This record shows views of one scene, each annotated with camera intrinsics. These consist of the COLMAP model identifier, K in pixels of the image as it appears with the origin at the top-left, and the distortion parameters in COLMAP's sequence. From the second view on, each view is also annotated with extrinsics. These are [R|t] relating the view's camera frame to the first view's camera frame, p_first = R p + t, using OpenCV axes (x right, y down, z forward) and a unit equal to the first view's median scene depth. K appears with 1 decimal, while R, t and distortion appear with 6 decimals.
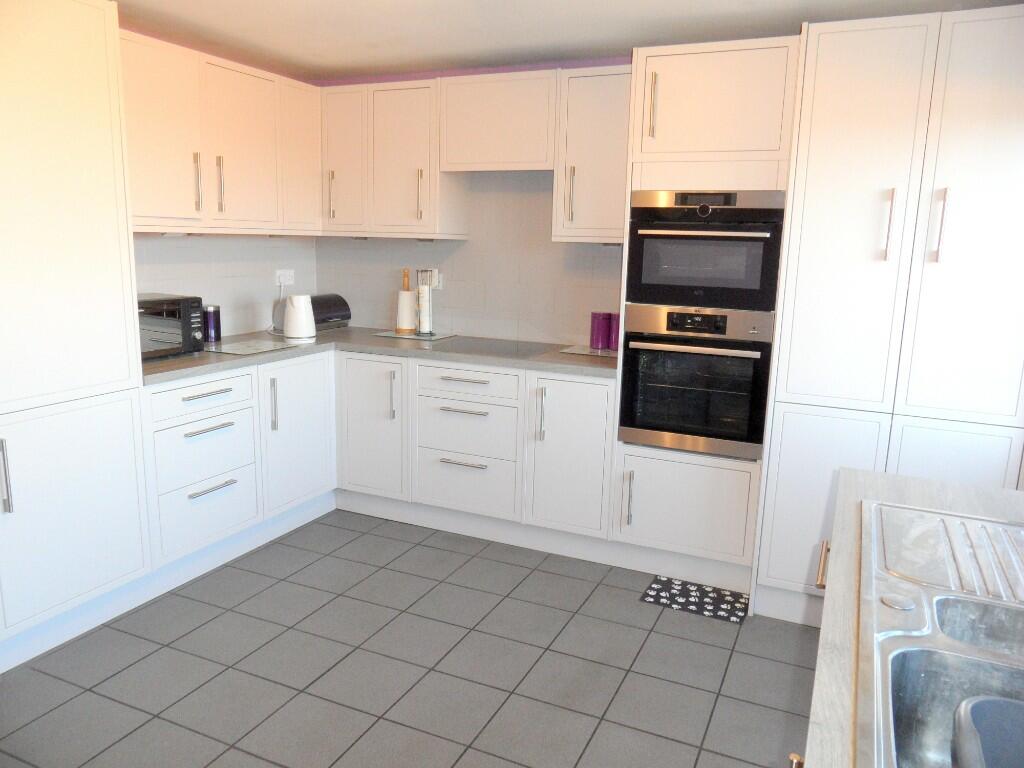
lens RADIAL K [[758.6, 0, 509.3], [0, 758.6, 386.6], [0, 0, 1]] dist [-0.013719, 0.009890]
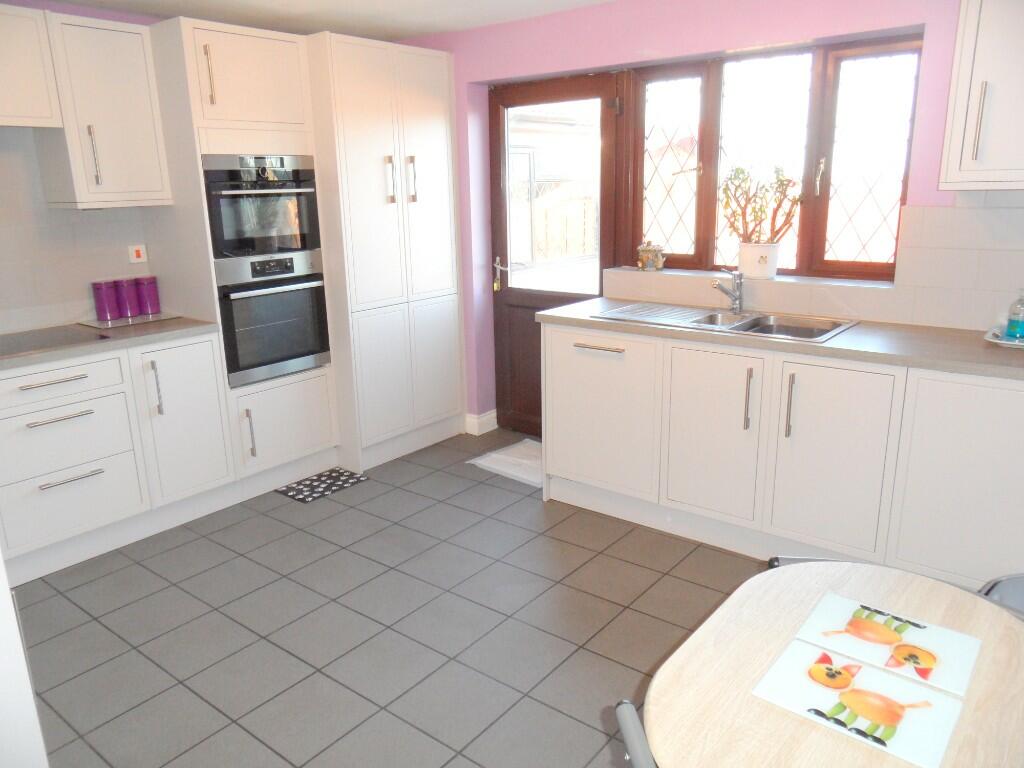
lens RADIAL K [[758.6, 0, 509.3], [0, 758.6, 386.6], [0, 0, 1]] dist [-0.013719, 0.009890]
pose [[0.243475, -0.284443, 0.927261, -0.803961], [0.215777, 0.947957, 0.234134, -0.102650], [-0.945601, 0.143075, 0.292180, 0.320230]]
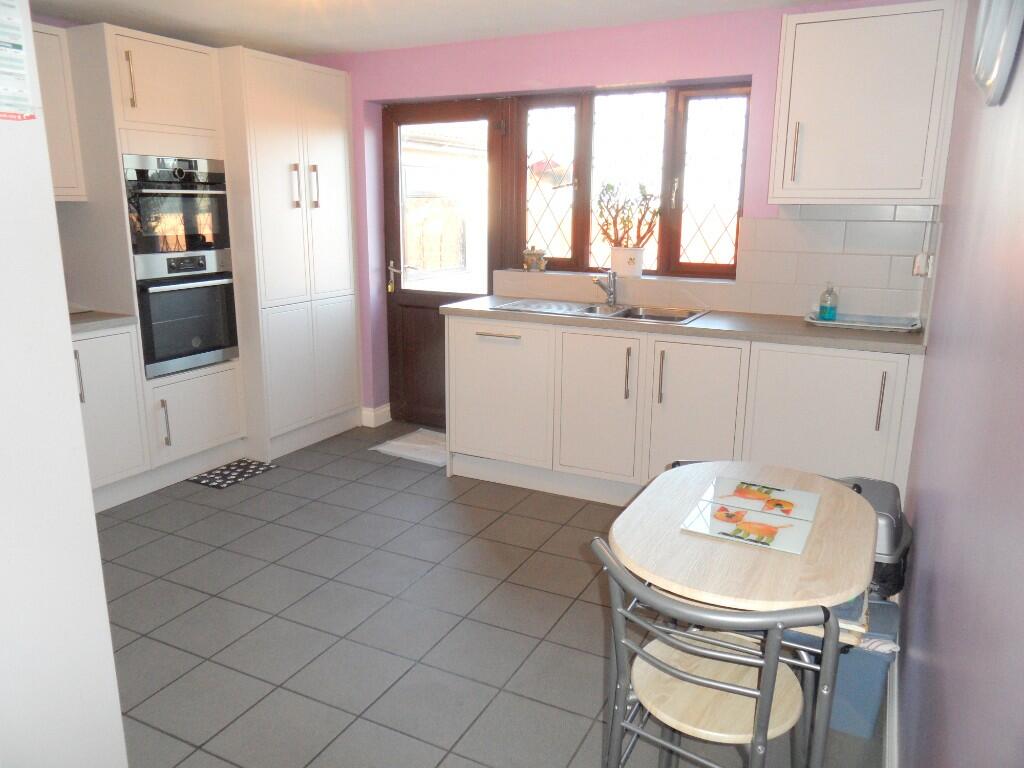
lens RADIAL K [[758.6, 0, 509.3], [0, 758.6, 386.6], [0, 0, 1]] dist [-0.013719, 0.009890]
pose [[0.045334, -0.260689, 0.964358, -0.967352], [0.188263, 0.950282, 0.248034, -0.099293], [-0.981072, 0.170308, 0.092158, 0.388191]]
